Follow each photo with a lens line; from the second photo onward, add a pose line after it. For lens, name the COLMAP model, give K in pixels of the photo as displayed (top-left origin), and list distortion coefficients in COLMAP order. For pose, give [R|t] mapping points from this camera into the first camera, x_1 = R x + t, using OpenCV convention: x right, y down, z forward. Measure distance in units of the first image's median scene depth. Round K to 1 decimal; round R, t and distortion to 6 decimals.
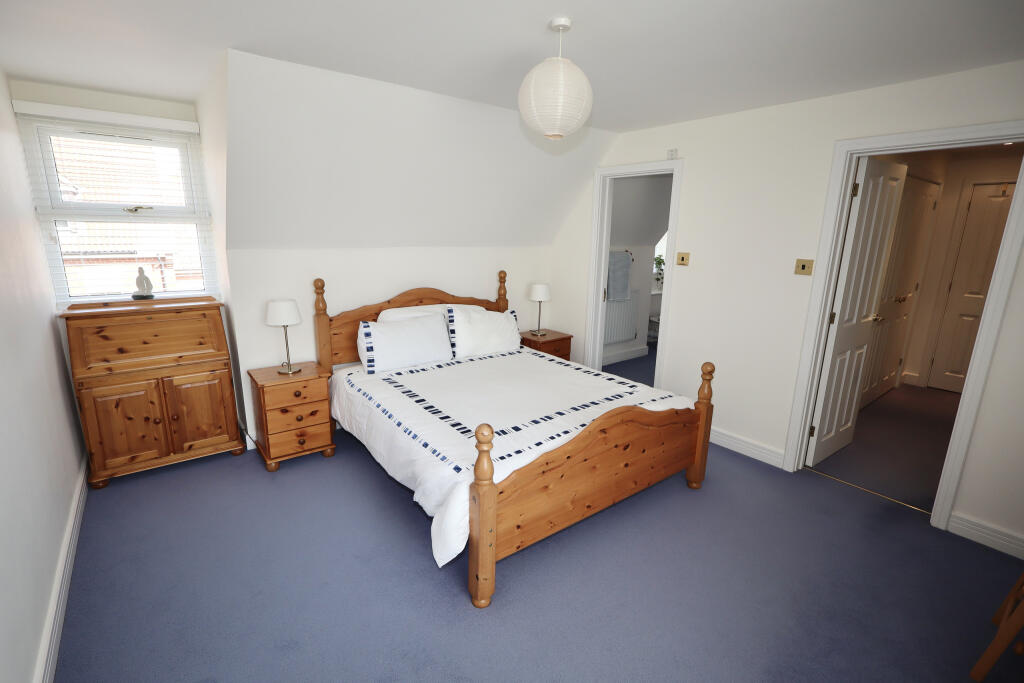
lens RADIAL K [[469.6, 0, 509.4], [0, 469.6, 343.3], [0, 0, 1]] dist [-0.008444, -0.000032]
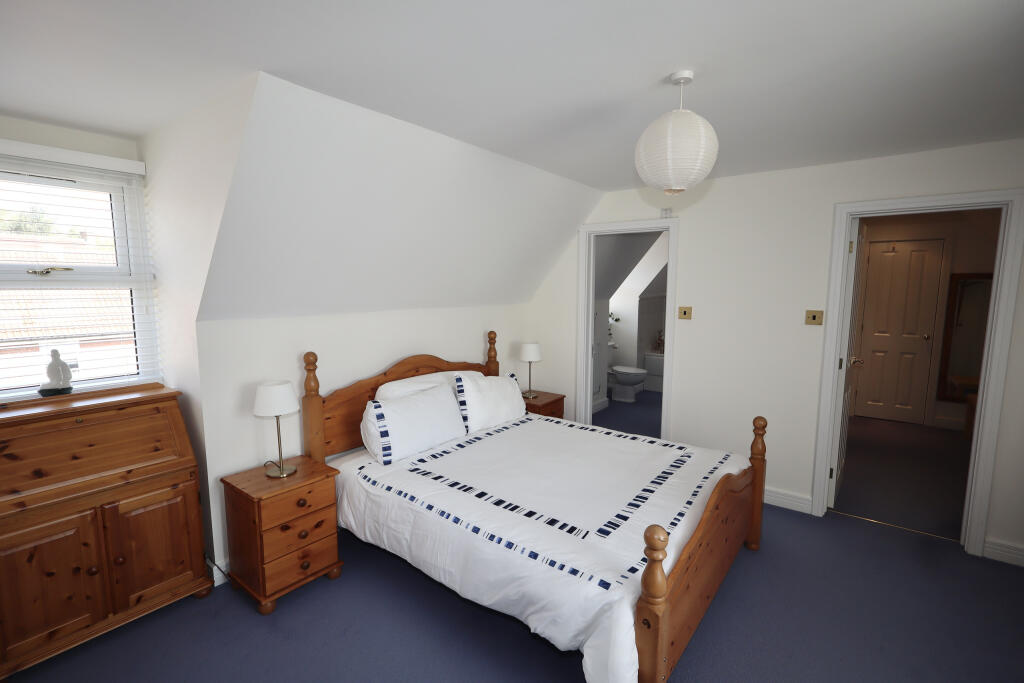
lens RADIAL K [[469.6, 0, 509.4], [0, 469.6, 343.3], [0, 0, 1]] dist [-0.008444, -0.000032]
pose [[0.968406, -0.048453, 0.244626, -0.289218], [0.075221, 0.992009, -0.101291, -0.047537], [-0.237763, 0.116492, 0.964312, 0.140637]]
